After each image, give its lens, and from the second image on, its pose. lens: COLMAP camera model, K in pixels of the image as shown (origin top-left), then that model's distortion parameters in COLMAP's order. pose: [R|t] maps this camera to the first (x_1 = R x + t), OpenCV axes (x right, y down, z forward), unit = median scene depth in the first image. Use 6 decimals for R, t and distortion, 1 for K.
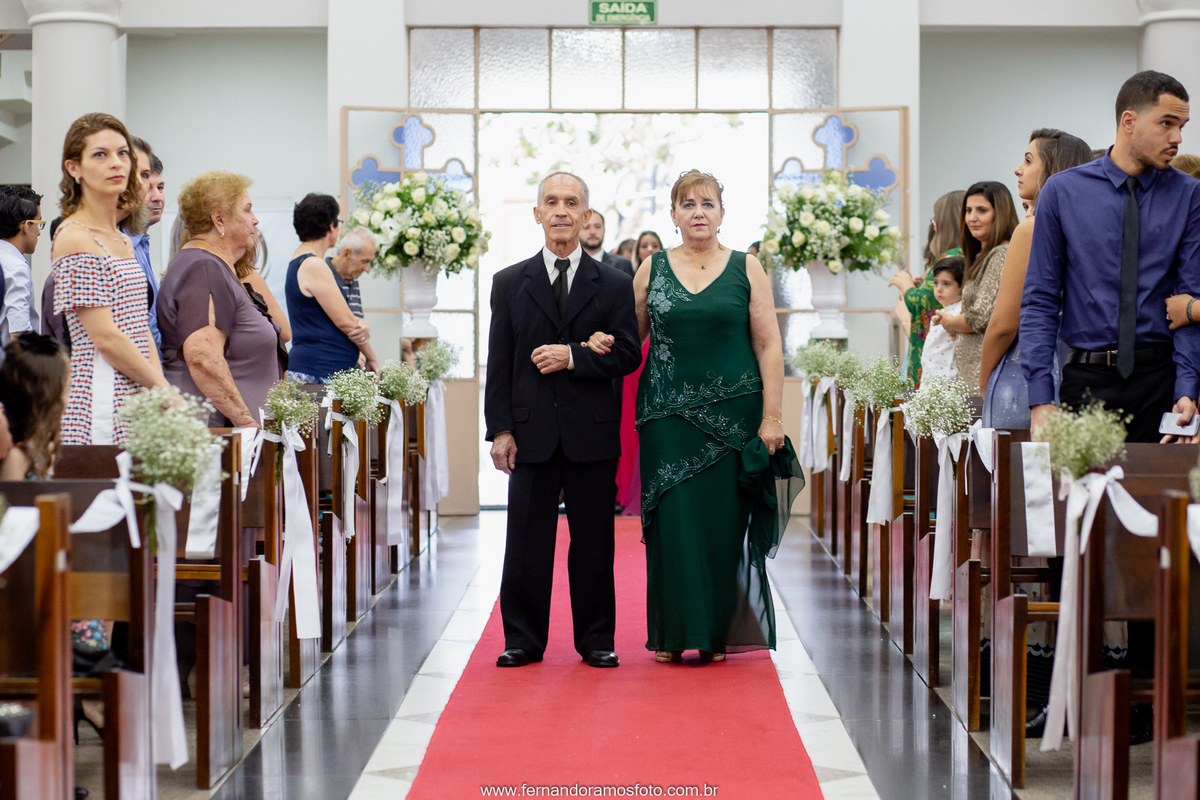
lens RADIAL K [[2992.7, 0, 600.0], [0, 2992.7, 400.0], [0, 0, 1]] dist [-0.062810, -0.660614]
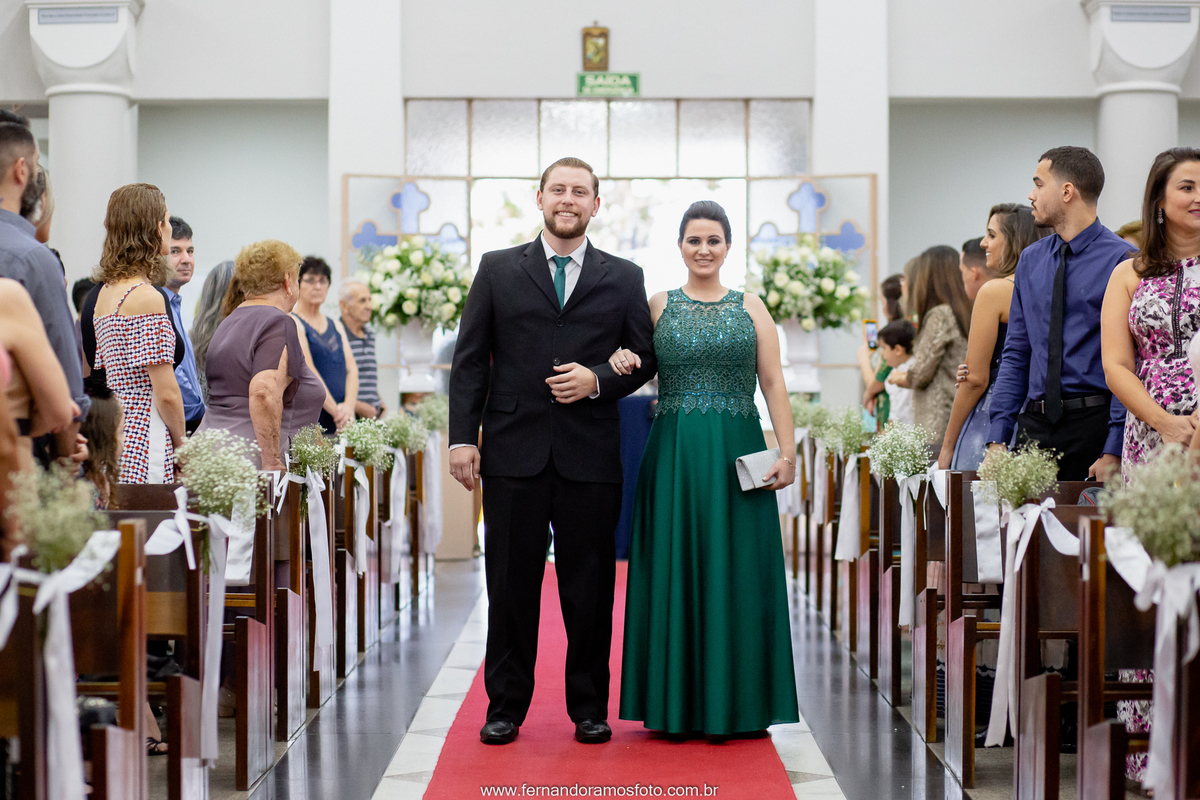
lens RADIAL K [[2992.7, 0, 600.0], [0, 2992.7, 400.0], [0, 0, 1]] dist [-0.062810, -0.660614]
pose [[0.999971, -0.000843, 0.007526, -0.003585], [0.000991, 0.999805, -0.019717, 0.003230], [-0.007508, 0.019724, 0.999777, -0.064957]]
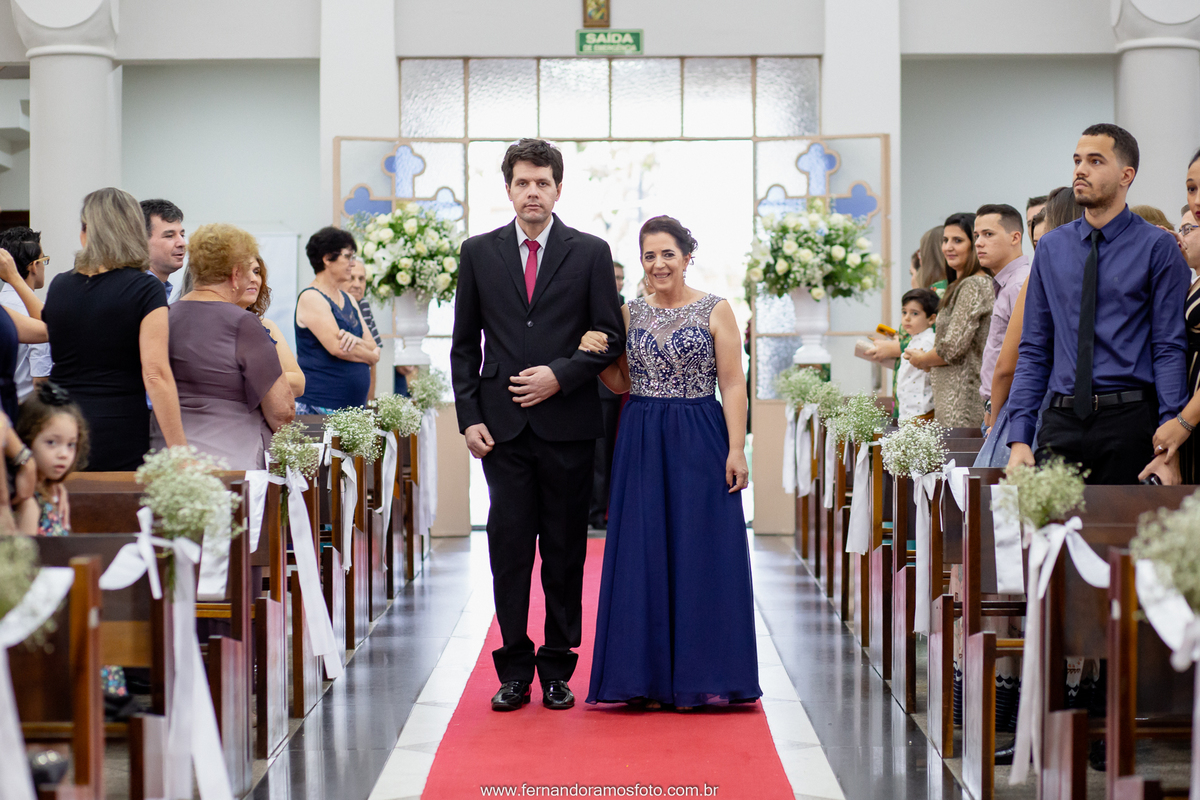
lens RADIAL K [[3024.9, 0, 600.0], [0, 3024.9, 400.0], [0, 0, 1]] dist [-0.076776, -0.725615]
pose [[0.999980, -0.004632, 0.004376, -0.000676], [0.004629, 0.999989, 0.000645, -0.009556], [-0.004379, -0.000625, 0.999990, -0.035167]]
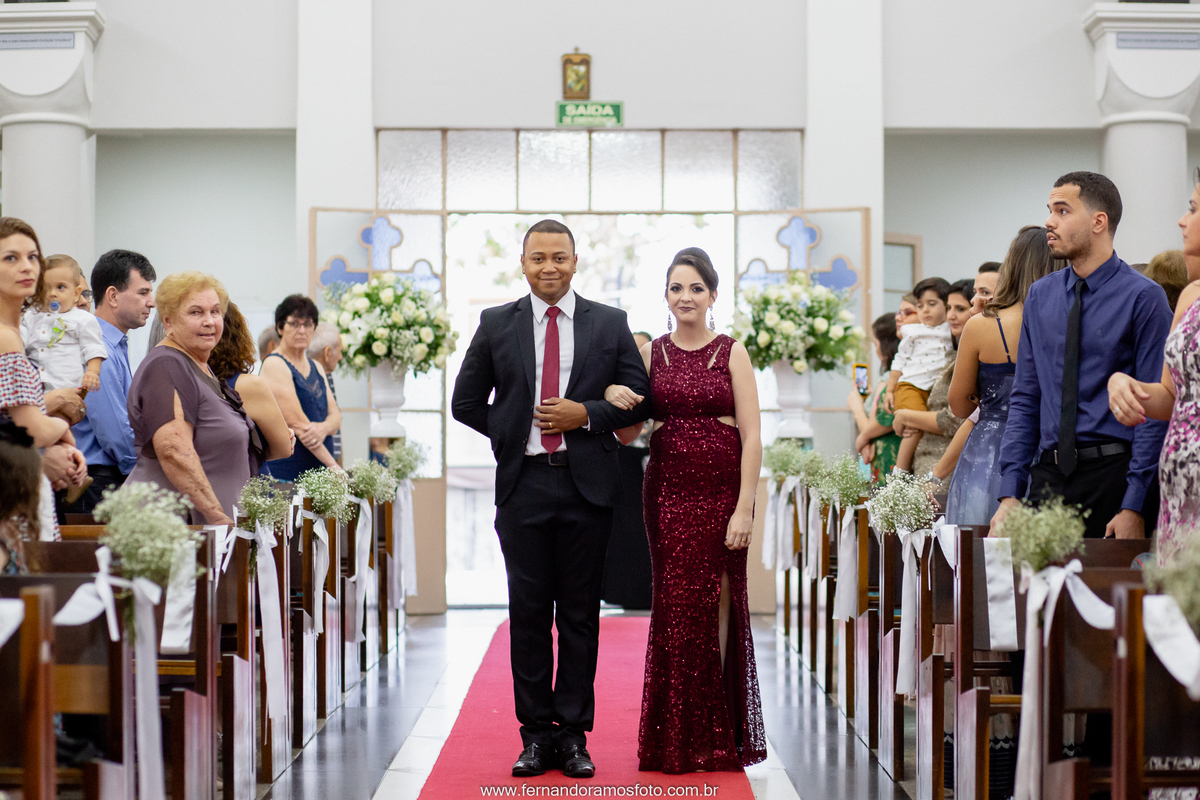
lens RADIAL K [[3009.0, 0, 600.0], [0, 3009.0, 400.0], [0, 0, 1]] dist [-0.028727, -1.314336]
pose [[0.999931, -0.000493, 0.011777, -0.000859], [0.000889, 0.999432, -0.033693, 0.000872], [-0.011754, 0.033702, 0.999363, -0.012724]]
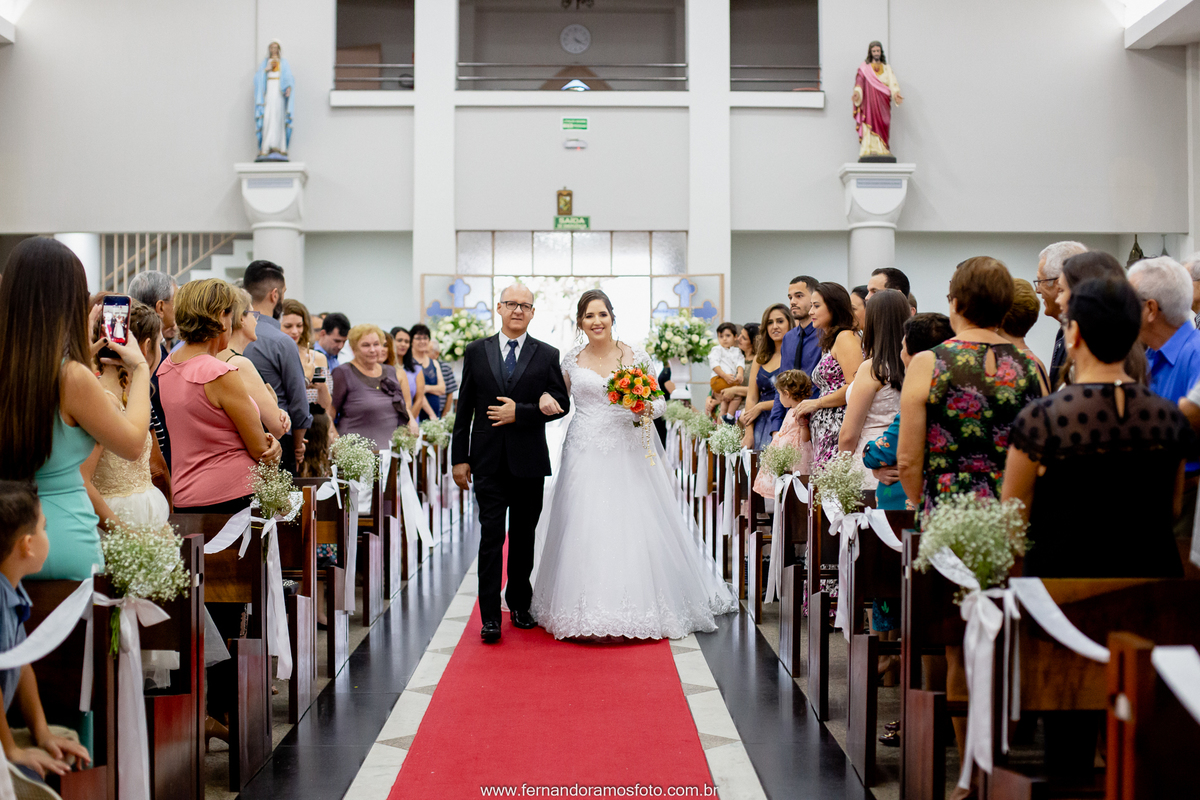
lens RADIAL K [[1782.9, 0, 621.7], [0, 1782.9, 398.5], [0, 0, 1]] dist [-0.125496, -0.009003]
pose [[0.999431, -0.000743, 0.033710, 0.001455], [0.001208, 0.999904, -0.013768, -0.005474], [-0.033696, 0.013800, 0.999337, -0.124815]]
